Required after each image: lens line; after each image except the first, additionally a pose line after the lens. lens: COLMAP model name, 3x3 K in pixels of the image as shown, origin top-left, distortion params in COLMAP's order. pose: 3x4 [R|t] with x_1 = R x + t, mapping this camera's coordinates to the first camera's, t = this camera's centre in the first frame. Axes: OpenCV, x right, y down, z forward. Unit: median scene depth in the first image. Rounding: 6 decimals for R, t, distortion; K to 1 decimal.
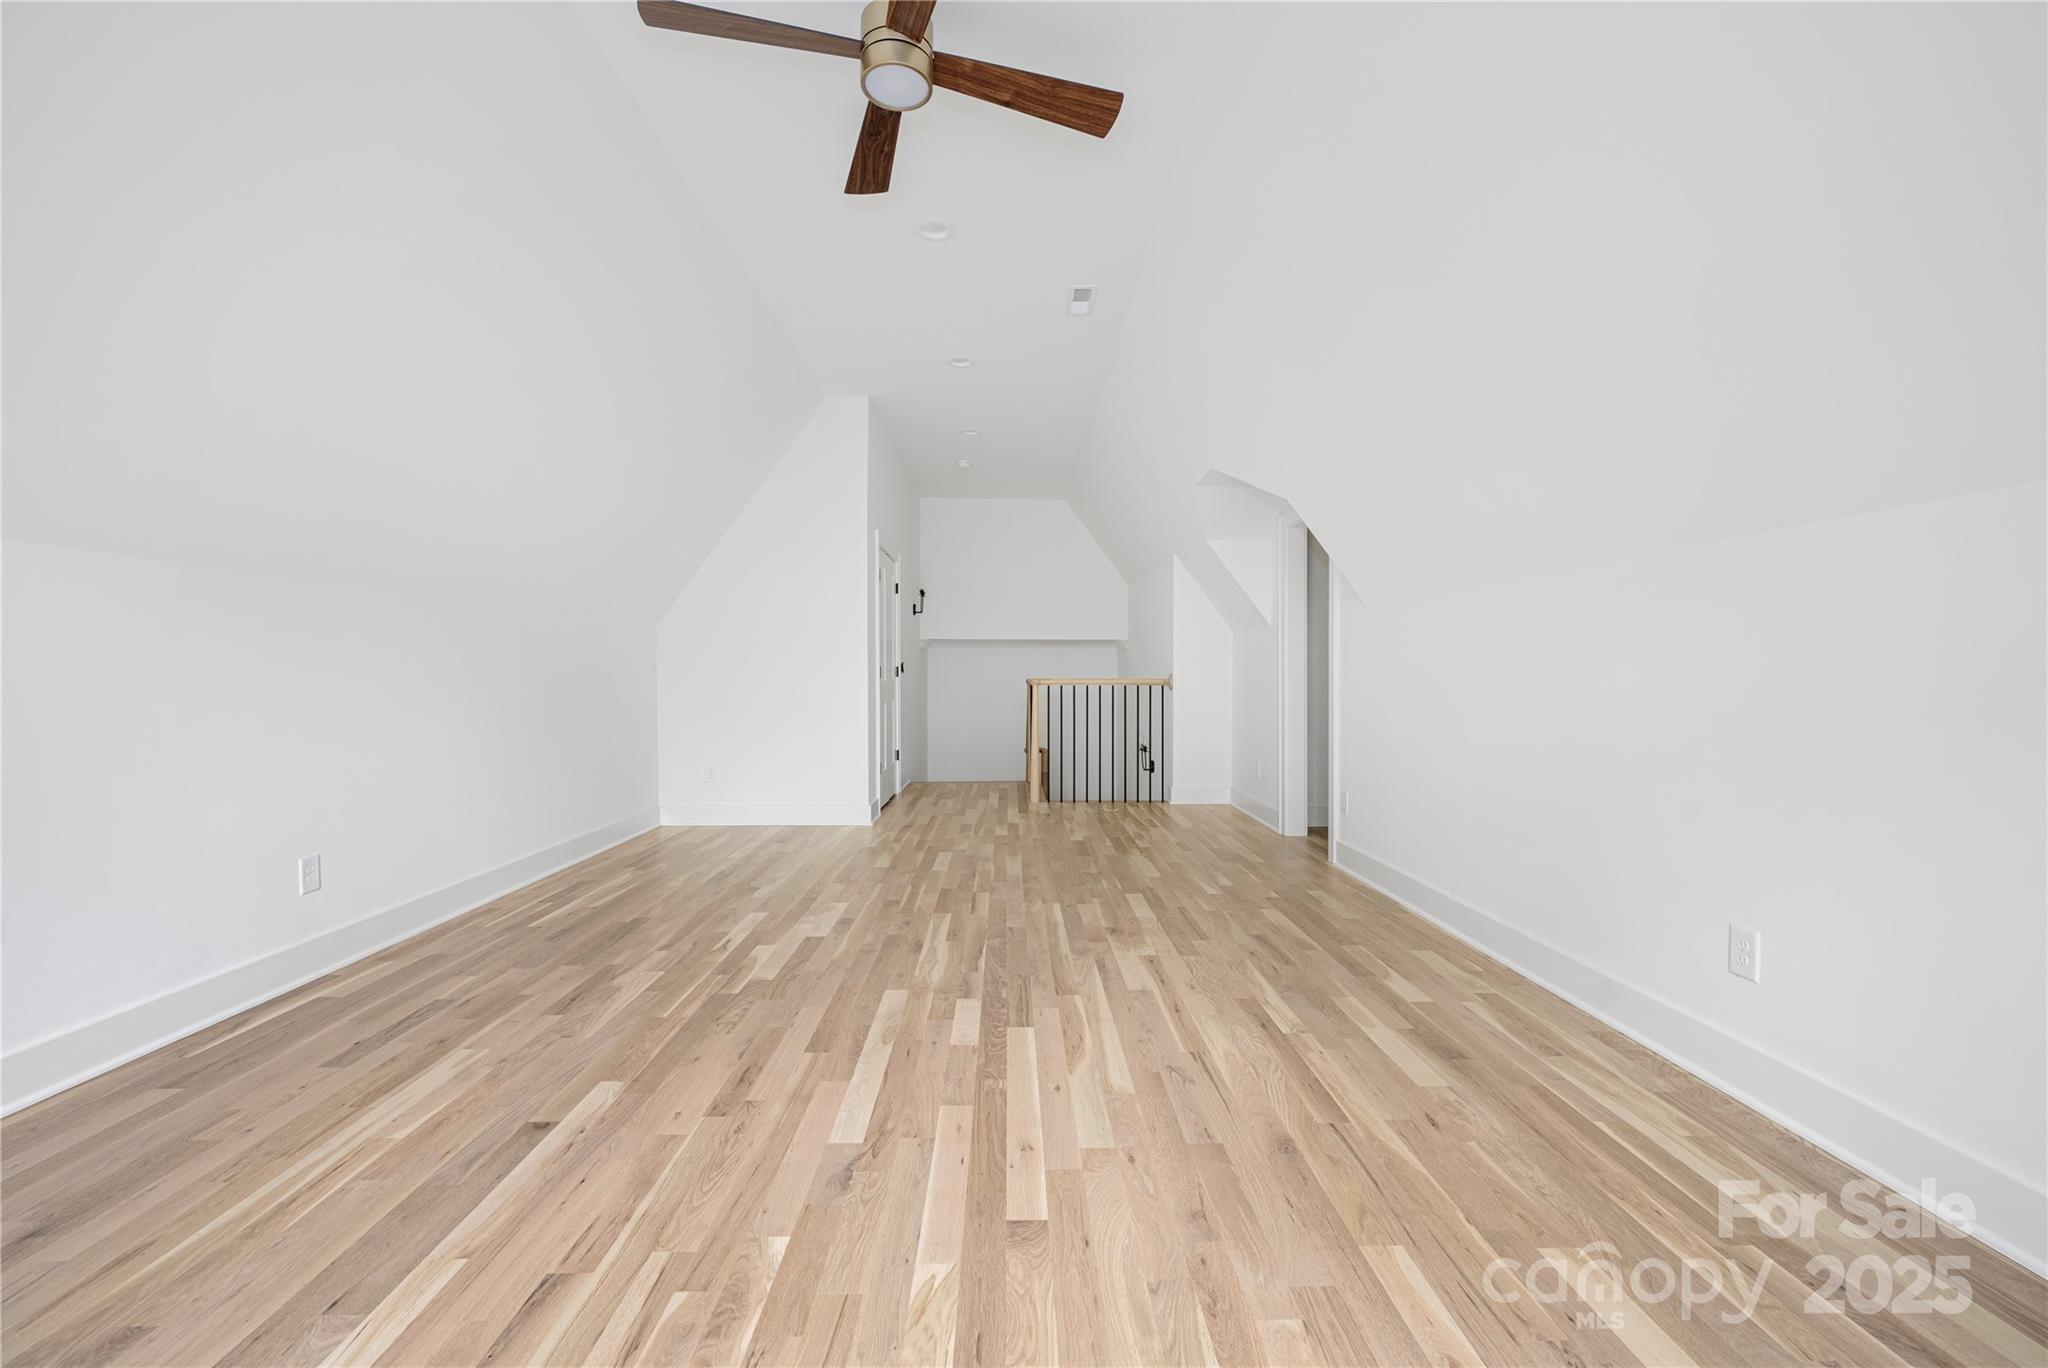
lens RADIAL K [[824.9, 0, 1015.0], [0, 824.9, 682.7], [0, 0, 1]] dist [-0.004116, 0.000084]
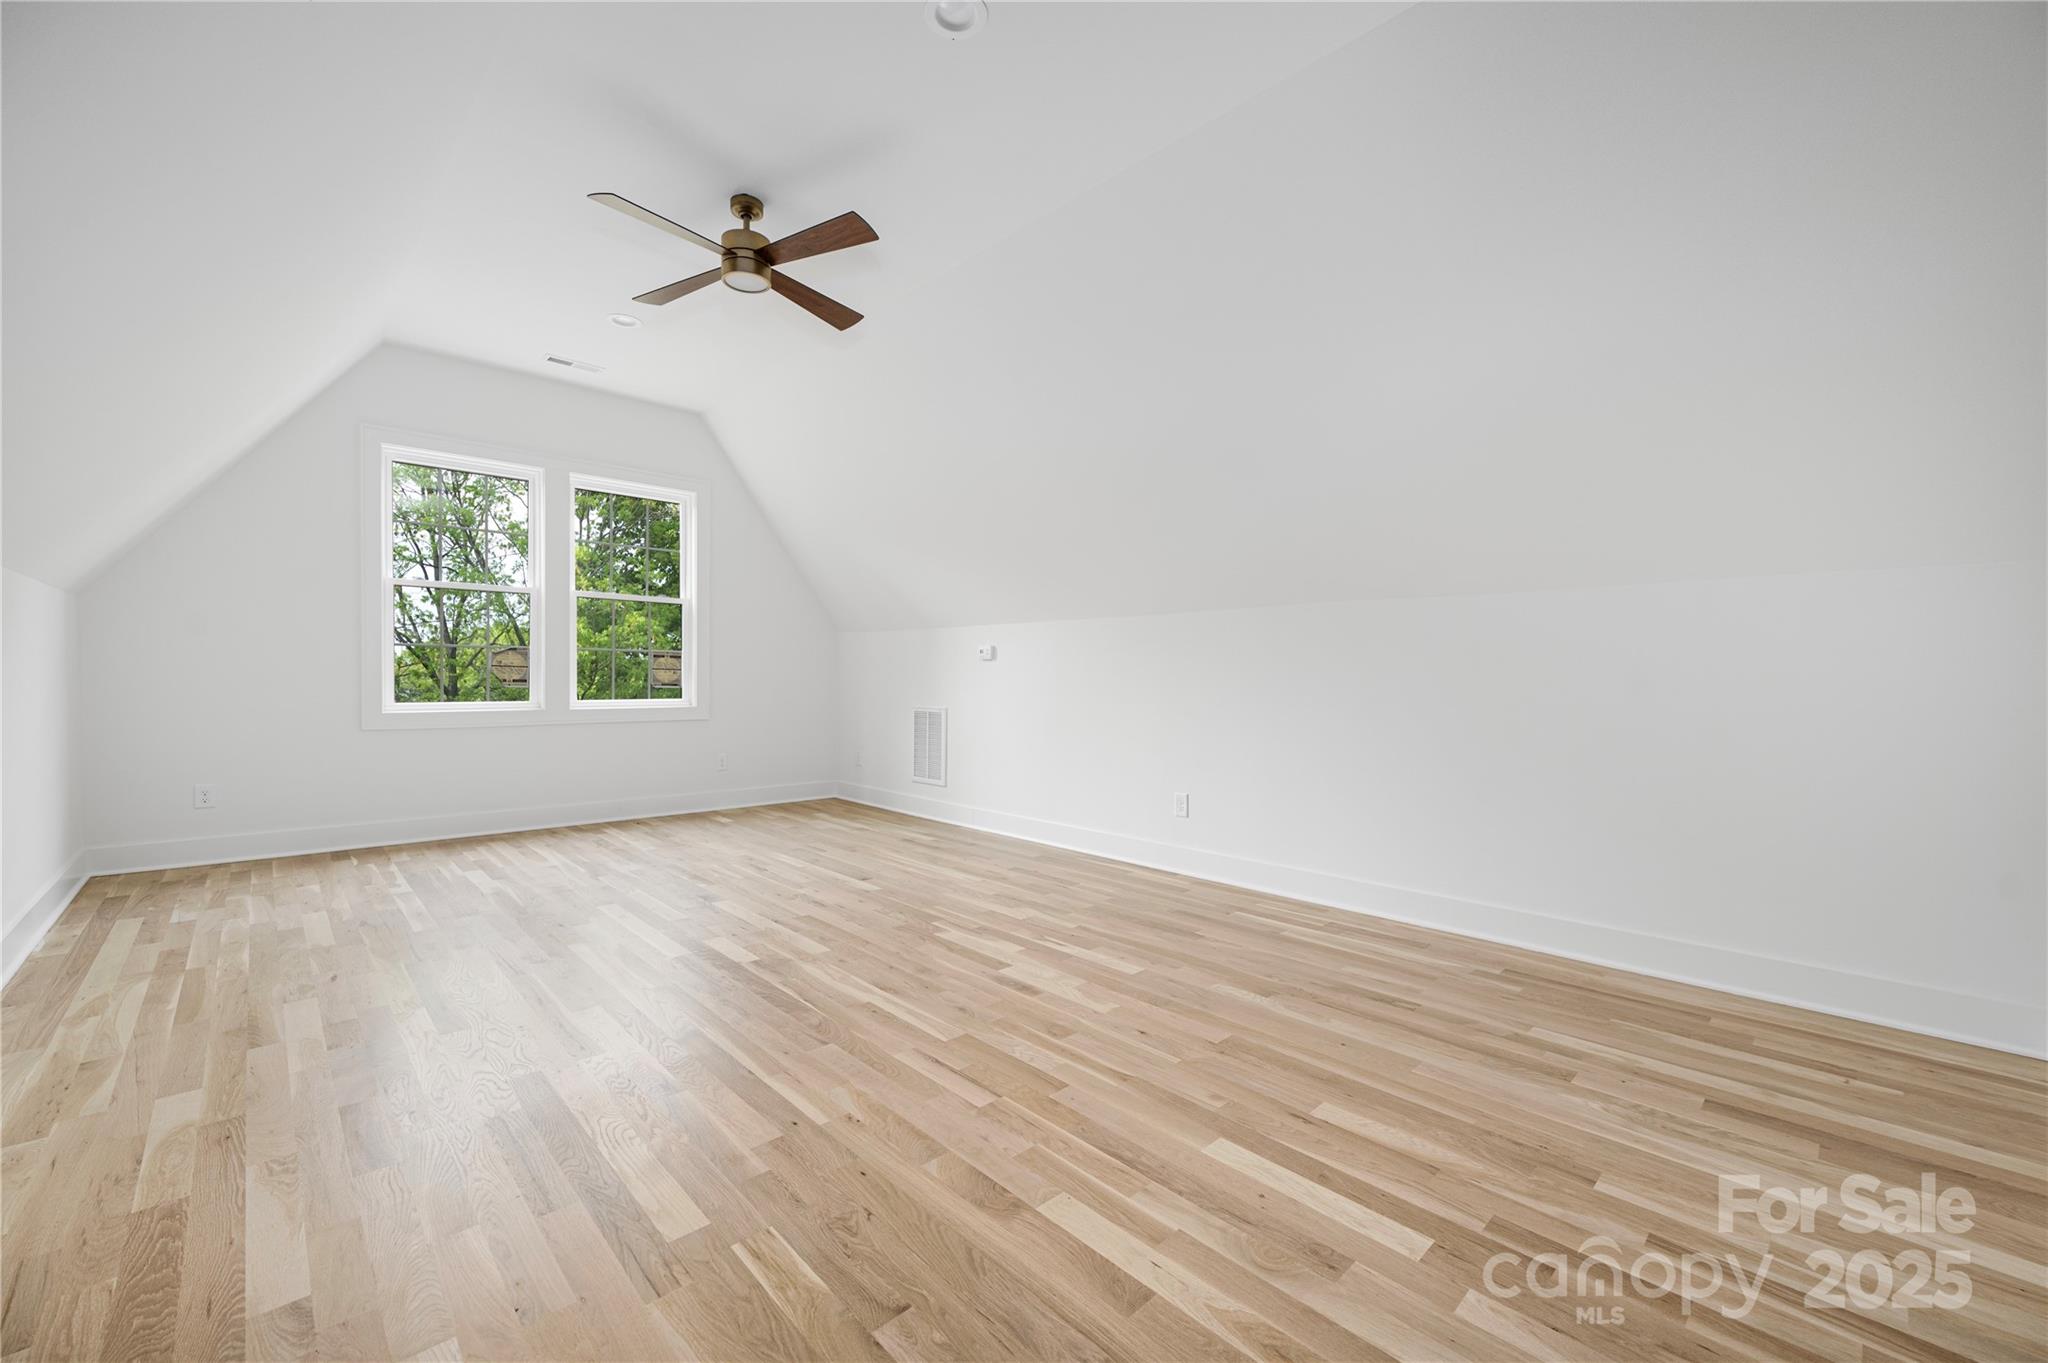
lens RADIAL K [[824.9, 0, 1015.0], [0, 824.9, 680.2], [0, 0, 1]] dist [-0.004116, 0.000084]
pose [[-0.737751, -0.001204, -0.675071, 0.417065], [-0.013443, 0.999826, 0.012909, -0.014392], [0.674939, 0.018599, -0.737639, 1.981746]]
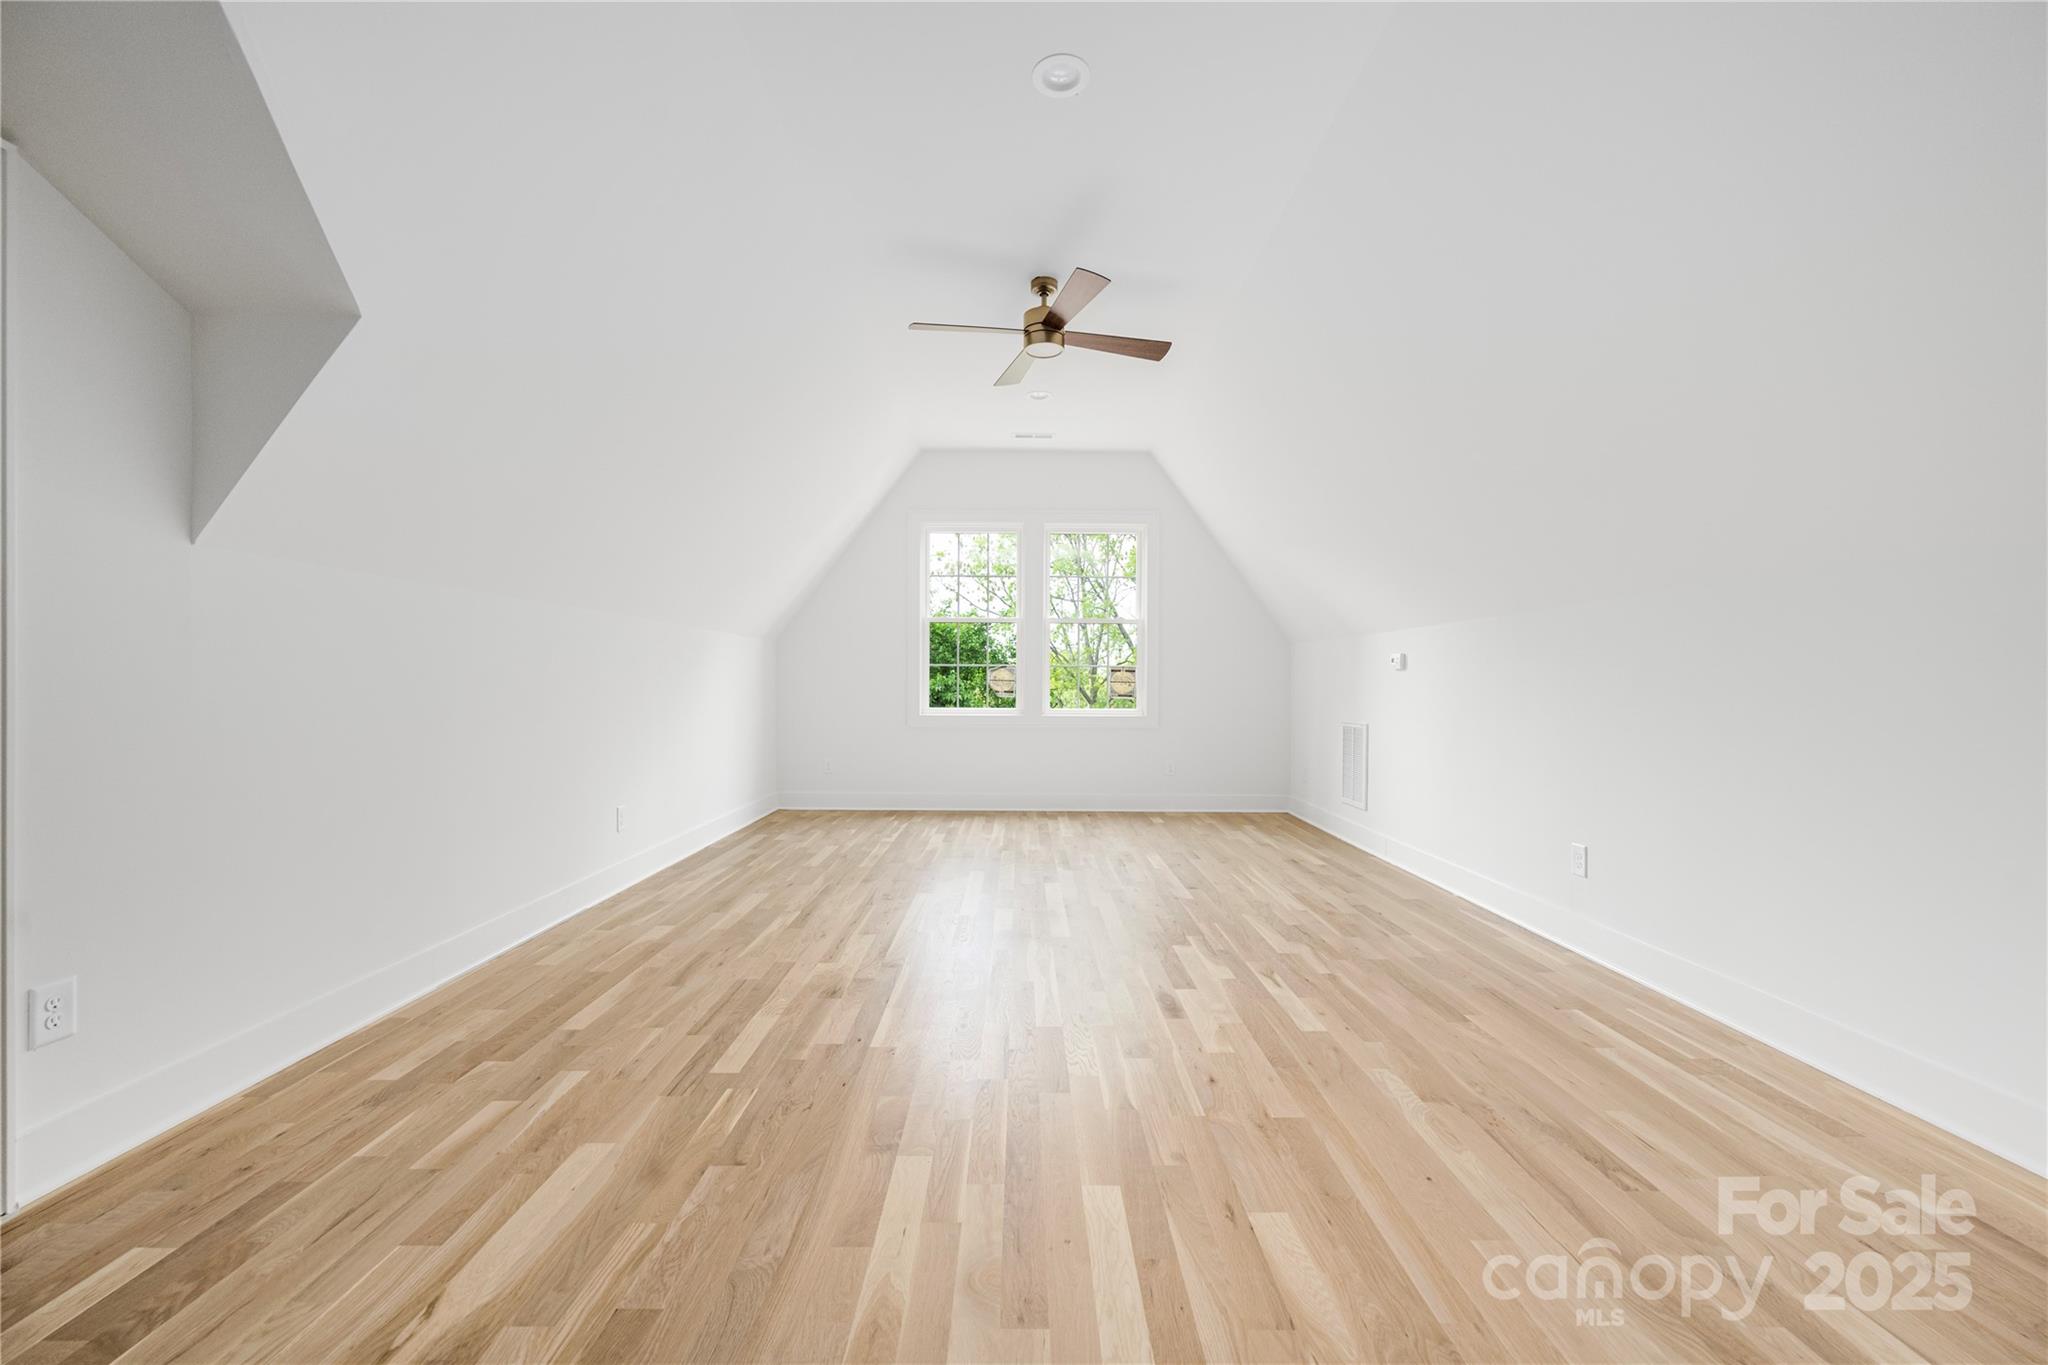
lens RADIAL K [[824.9, 0, 1015.0], [0, 824.9, 681.2], [0, 0, 1]] dist [-0.004116, 0.000084]
pose [[-0.999885, -0.003086, 0.014816, -0.090201], [-0.002982, 0.999971, 0.007015, -0.022548], [-0.014837, 0.006970, -0.999866, 2.230567]]
